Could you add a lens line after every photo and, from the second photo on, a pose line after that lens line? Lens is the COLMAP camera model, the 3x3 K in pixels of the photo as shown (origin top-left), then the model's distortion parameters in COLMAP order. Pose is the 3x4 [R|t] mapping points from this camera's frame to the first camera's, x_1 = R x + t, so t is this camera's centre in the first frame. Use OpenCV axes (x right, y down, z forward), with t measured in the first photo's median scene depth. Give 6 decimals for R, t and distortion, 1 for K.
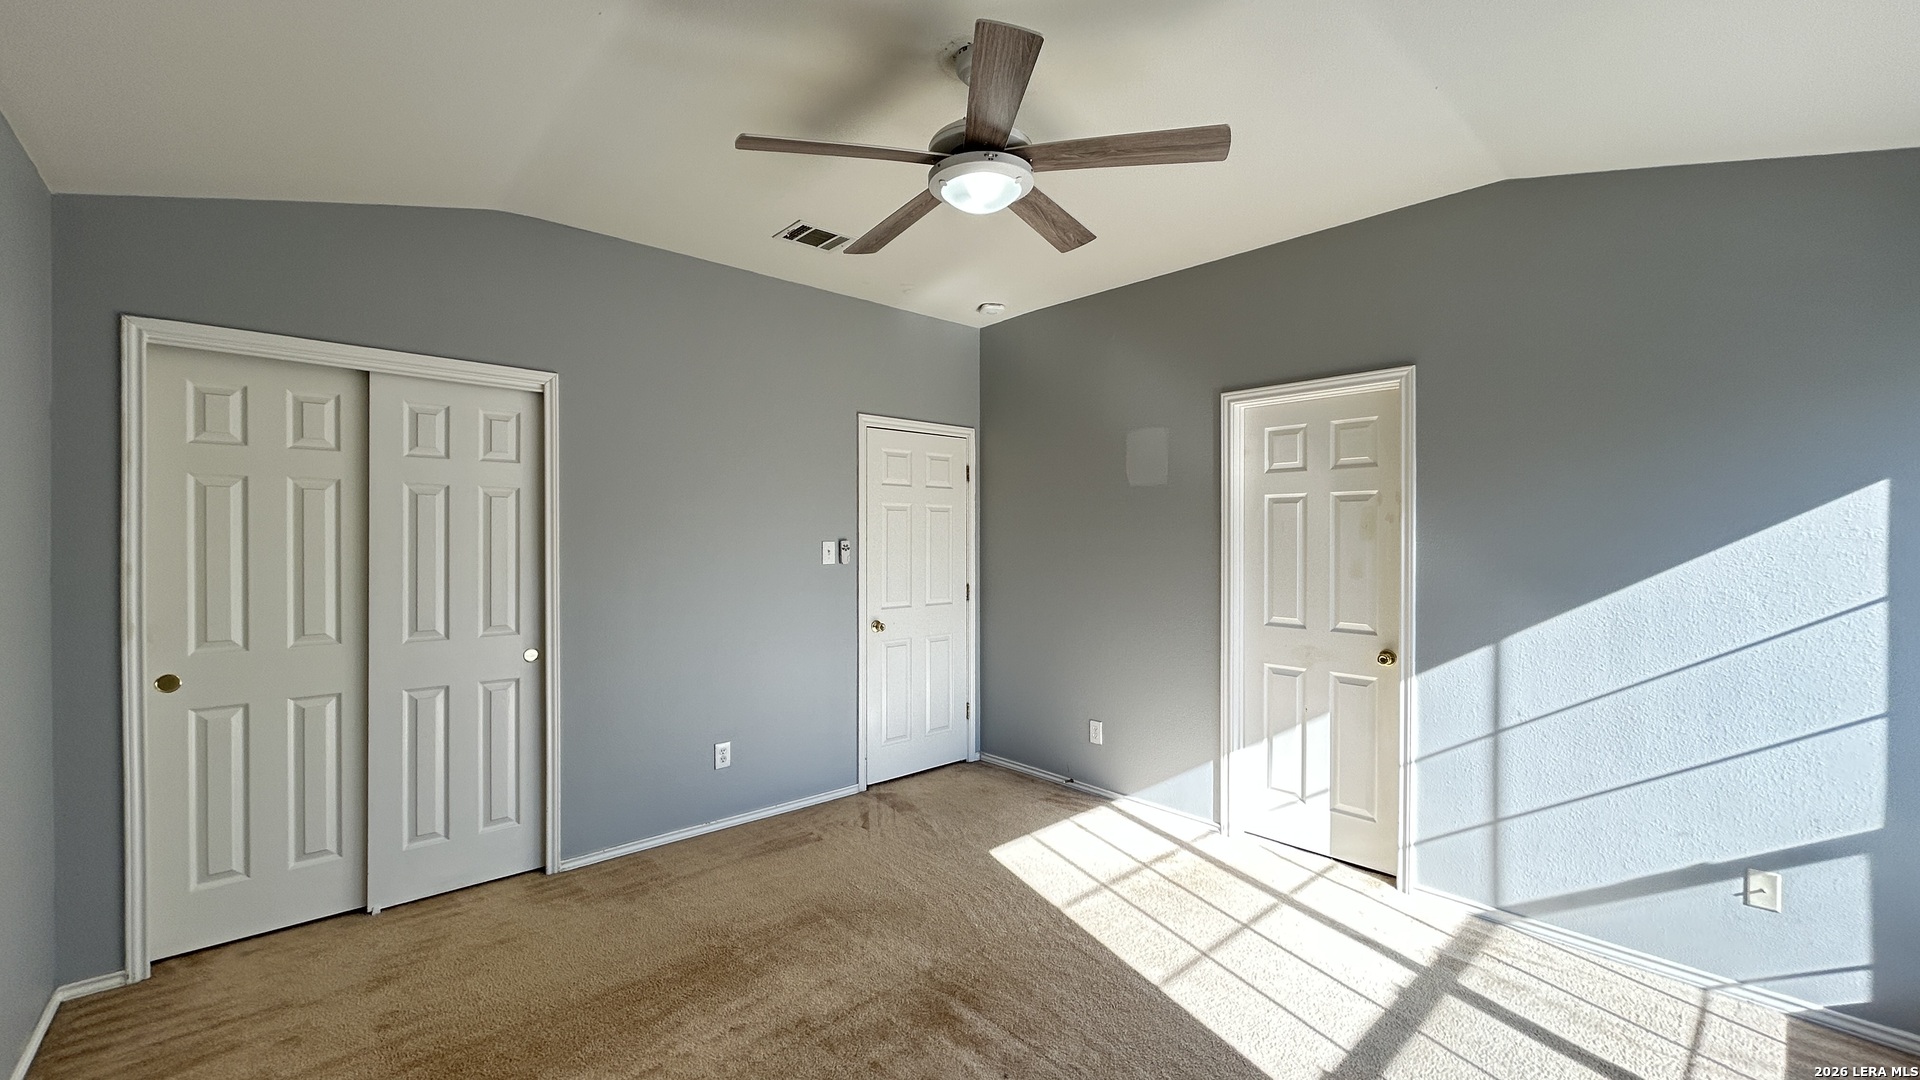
lens RADIAL K [[766.0, 0, 962.3], [0, 766.0, 535.9], [0, 0, 1]] dist [-0.000595, 0.000106]
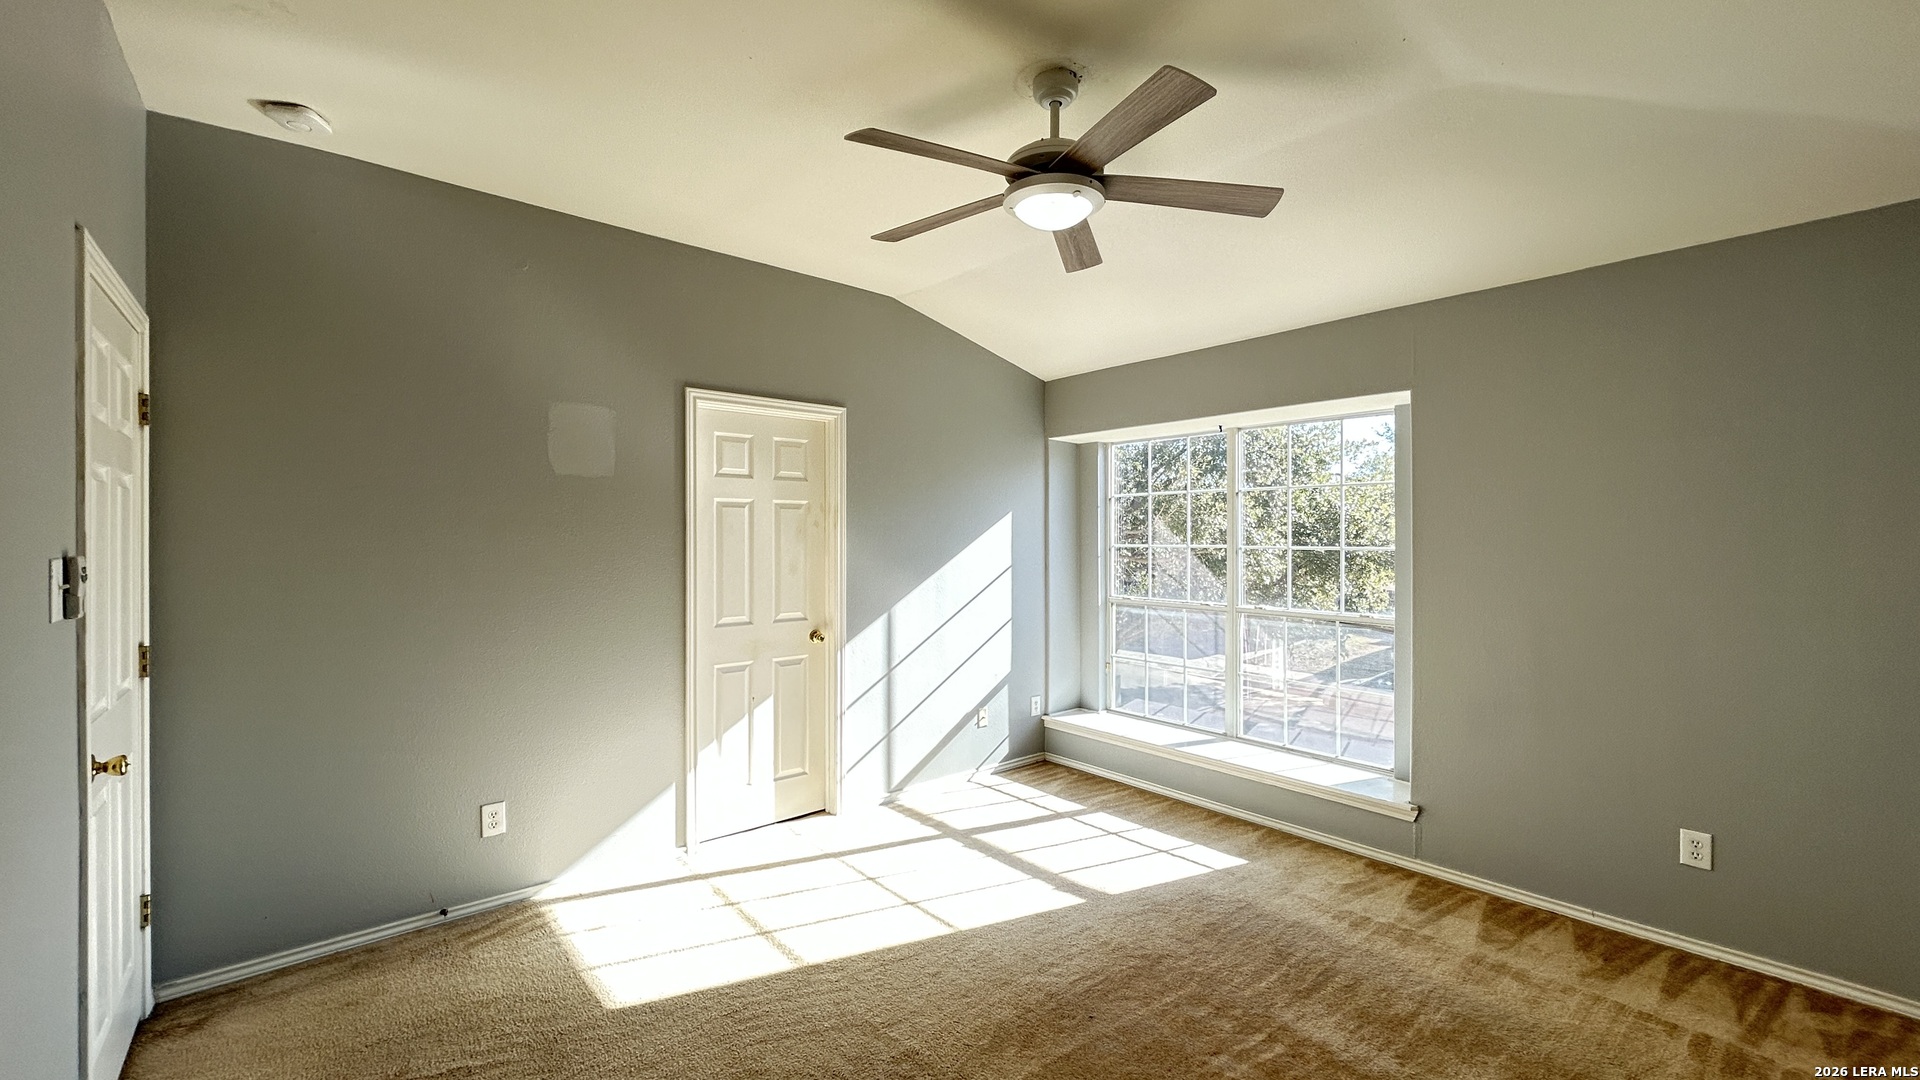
lens RADIAL K [[762.2, 0, 956.5], [0, 762.2, 541.3], [0, 0, 1]] dist [-0.000407, -0.000024]
pose [[0.034457, -0.002707, 0.999403, -0.641778], [0.004432, 0.999987, 0.002555, 0.002514], [-0.999396, 0.004342, 0.034469, 0.697509]]
